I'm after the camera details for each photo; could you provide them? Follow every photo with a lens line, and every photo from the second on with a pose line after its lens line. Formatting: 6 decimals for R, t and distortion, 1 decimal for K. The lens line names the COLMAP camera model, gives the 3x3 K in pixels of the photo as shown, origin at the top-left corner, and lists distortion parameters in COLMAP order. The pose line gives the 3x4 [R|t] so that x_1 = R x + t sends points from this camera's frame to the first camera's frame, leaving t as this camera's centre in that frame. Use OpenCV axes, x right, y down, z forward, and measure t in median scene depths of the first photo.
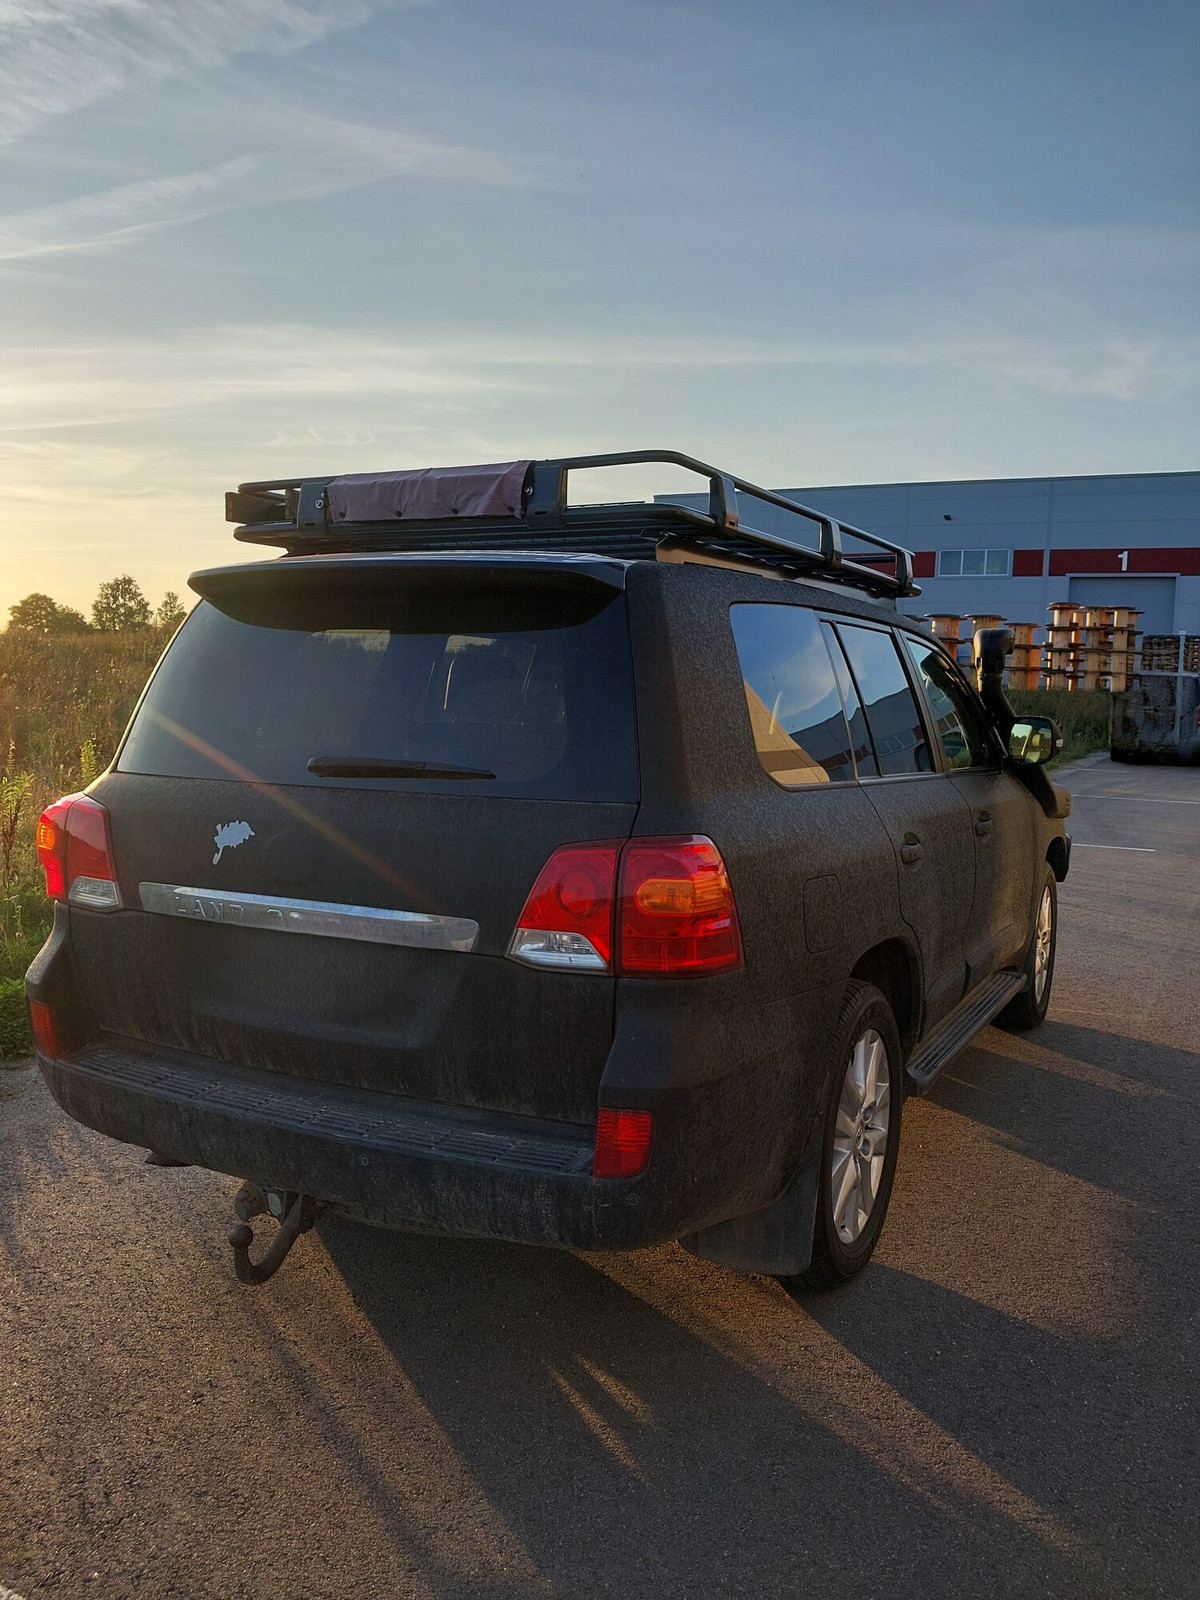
lens RADIAL K [[1244.7, 0, 600.0], [0, 1244.7, 800.0], [0, 0, 1]] dist [0.005397, -0.001225]
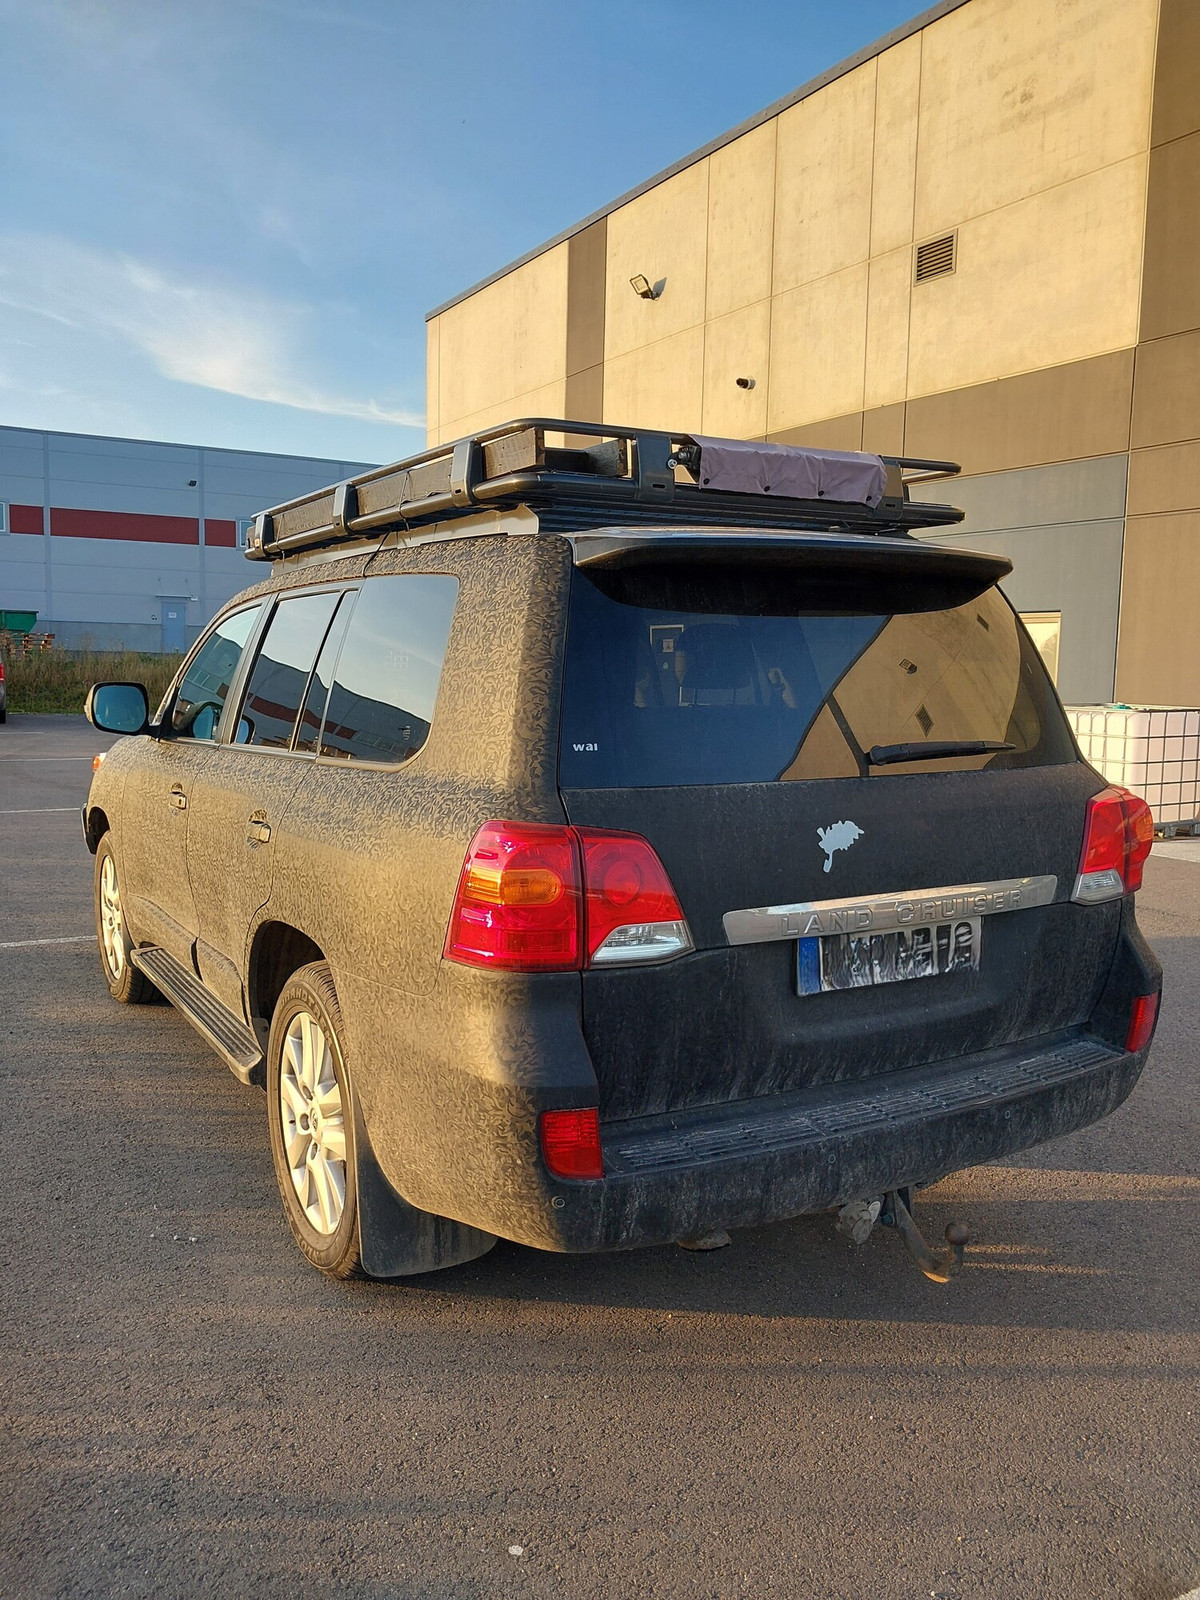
lens RADIAL K [[1238.7, 0, 600.0], [0, 1238.7, 800.0], [0, 0, 1]] dist [-0.008695, -0.002112]
pose [[0.537731, -0.105237, 0.836523, -1.138970], [0.077162, 0.994158, 0.075467, -0.080241], [-0.839578, 0.023967, 0.542710, 0.652415]]
